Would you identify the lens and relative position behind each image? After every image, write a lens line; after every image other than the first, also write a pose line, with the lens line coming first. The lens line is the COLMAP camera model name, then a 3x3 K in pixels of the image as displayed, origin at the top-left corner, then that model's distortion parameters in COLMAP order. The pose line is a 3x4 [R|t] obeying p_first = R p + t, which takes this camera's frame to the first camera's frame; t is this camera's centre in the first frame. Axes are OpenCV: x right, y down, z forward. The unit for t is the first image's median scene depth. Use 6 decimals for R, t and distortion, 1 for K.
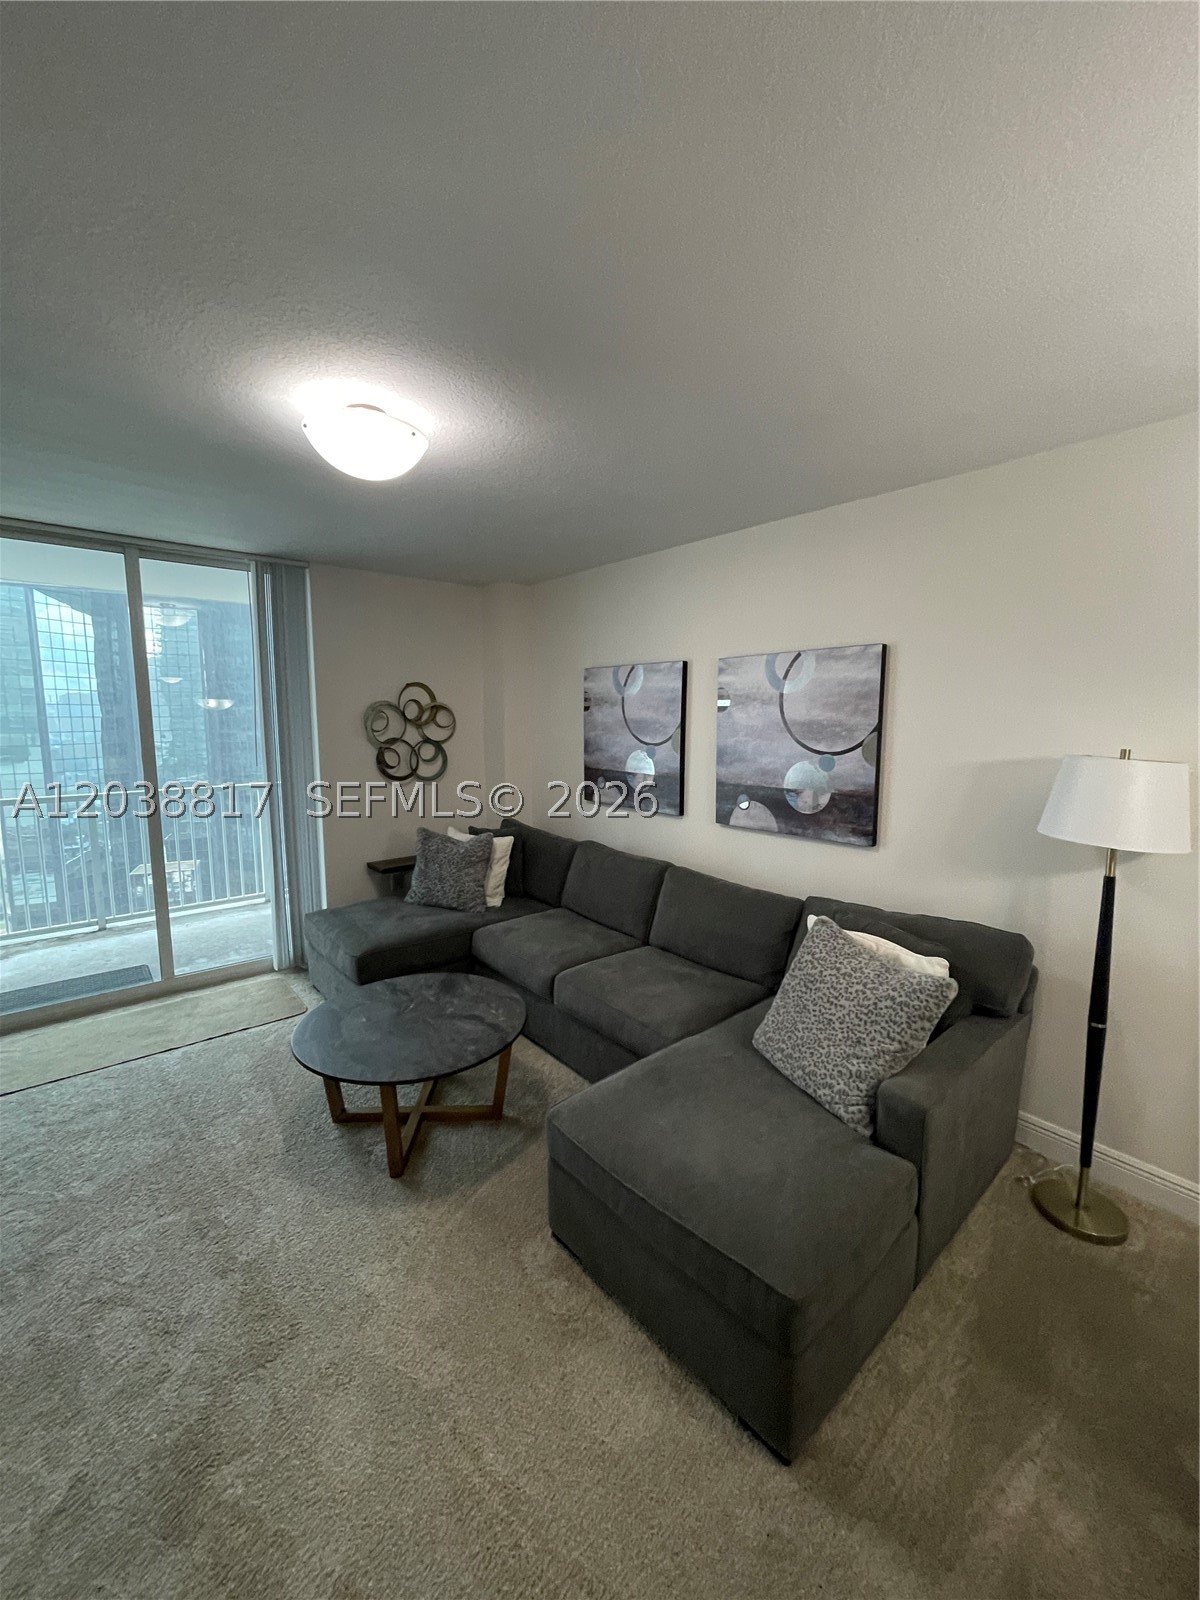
lens RADIAL K [[647.0, 0, 600.0], [0, 647.0, 800.0], [0, 0, 1]] dist [-0.001503, 0.006598]
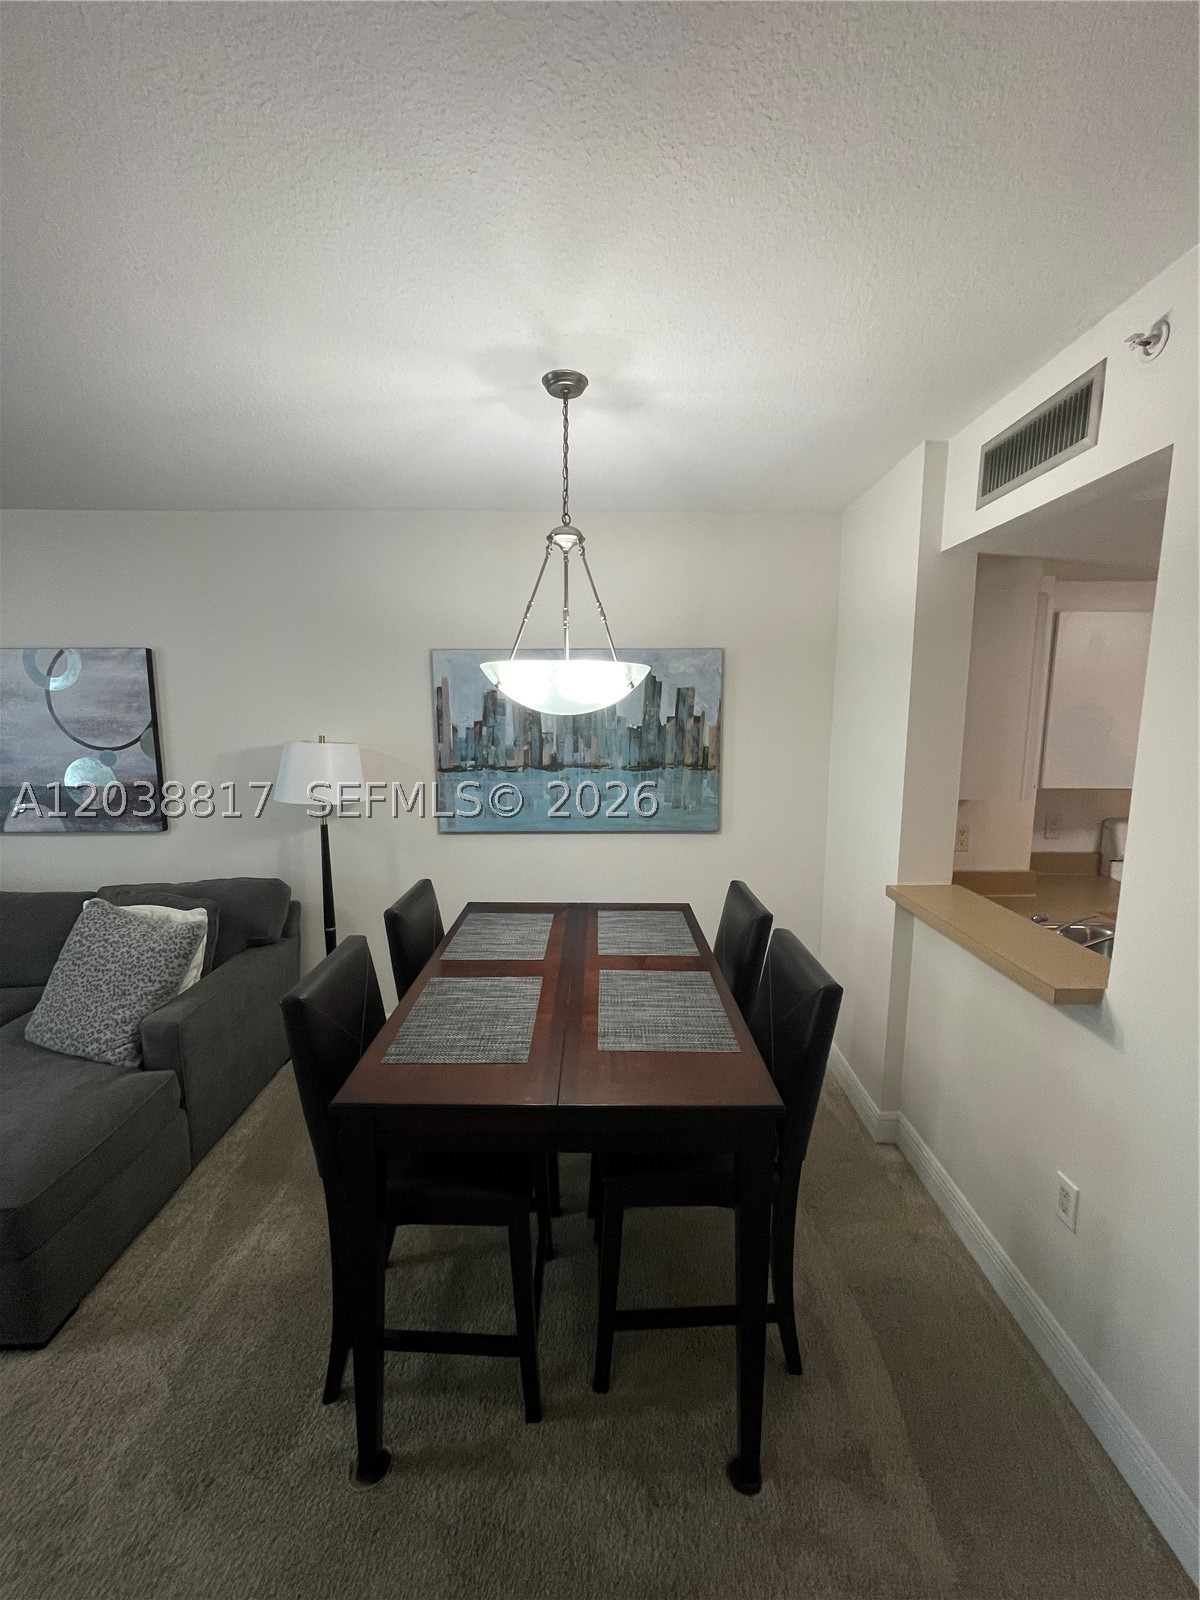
lens RADIAL K [[647.0, 0, 600.0], [0, 647.0, 800.0], [0, 0, 1]] dist [-0.001503, 0.006598]
pose [[0.659168, -0.105427, 0.744568, 0.123986], [0.098529, 0.993696, 0.053474, 0.045246], [-0.745513, 0.038113, 0.665401, -0.402690]]
